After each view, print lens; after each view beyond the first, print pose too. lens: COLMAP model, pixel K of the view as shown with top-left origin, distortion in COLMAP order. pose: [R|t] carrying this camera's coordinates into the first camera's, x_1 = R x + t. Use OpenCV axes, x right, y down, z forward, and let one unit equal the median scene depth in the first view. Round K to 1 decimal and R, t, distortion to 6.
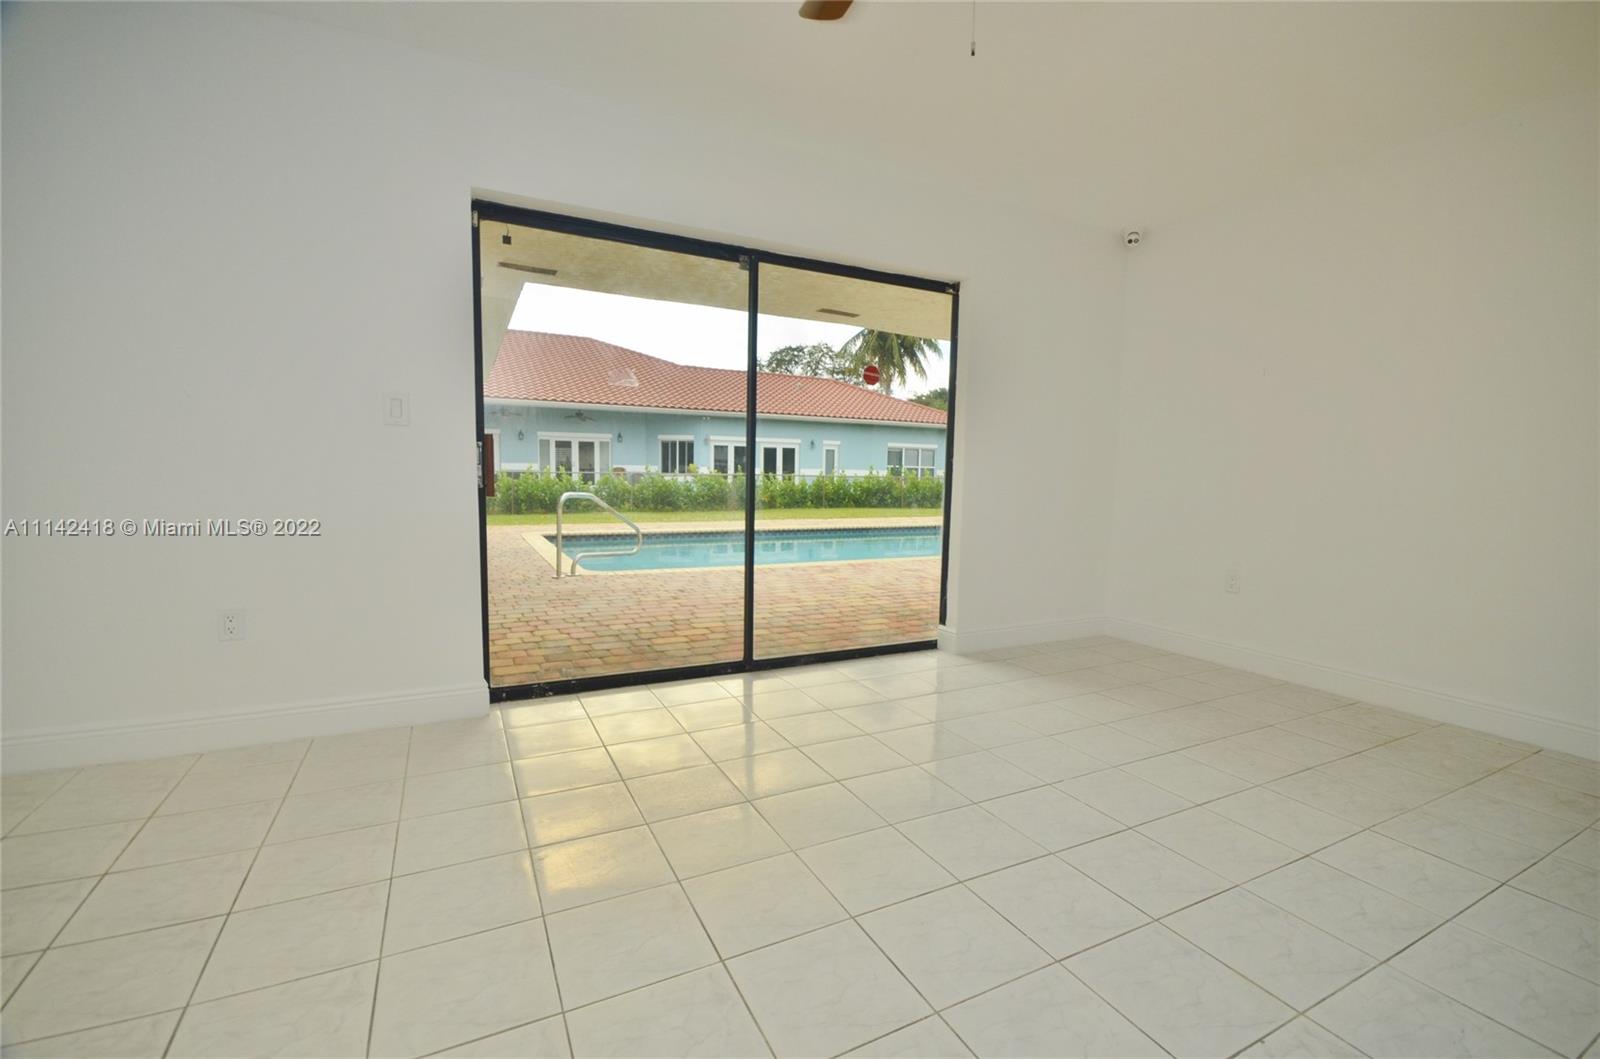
lens RADIAL K [[693.0, 0, 798.9], [0, 693.0, 538.7], [0, 0, 1]] dist [0.001062, -0.007362]
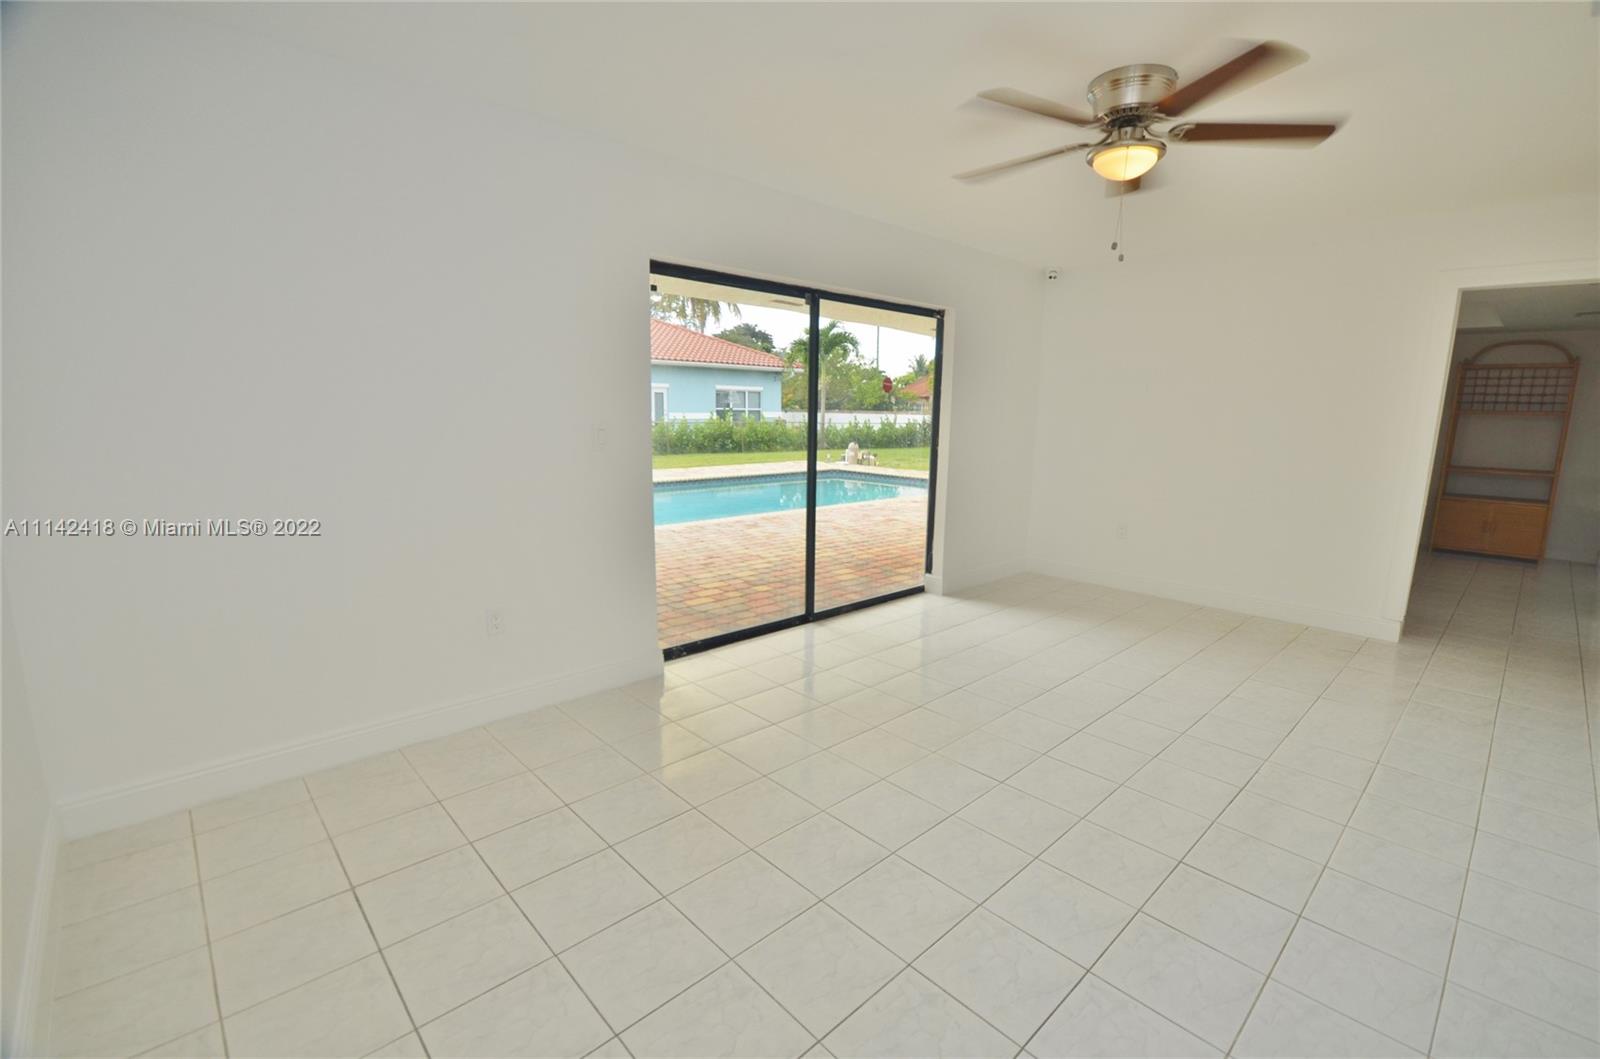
lens RADIAL K [[693.0, 0, 800.9], [0, 693.0, 523.2], [0, 0, 1]] dist [0.001062, -0.007362]
pose [[0.963663, -0.048455, 0.262689, -0.317194], [0.031128, 0.997080, 0.069727, -0.060064], [-0.265301, -0.059016, 0.962358, -0.159405]]
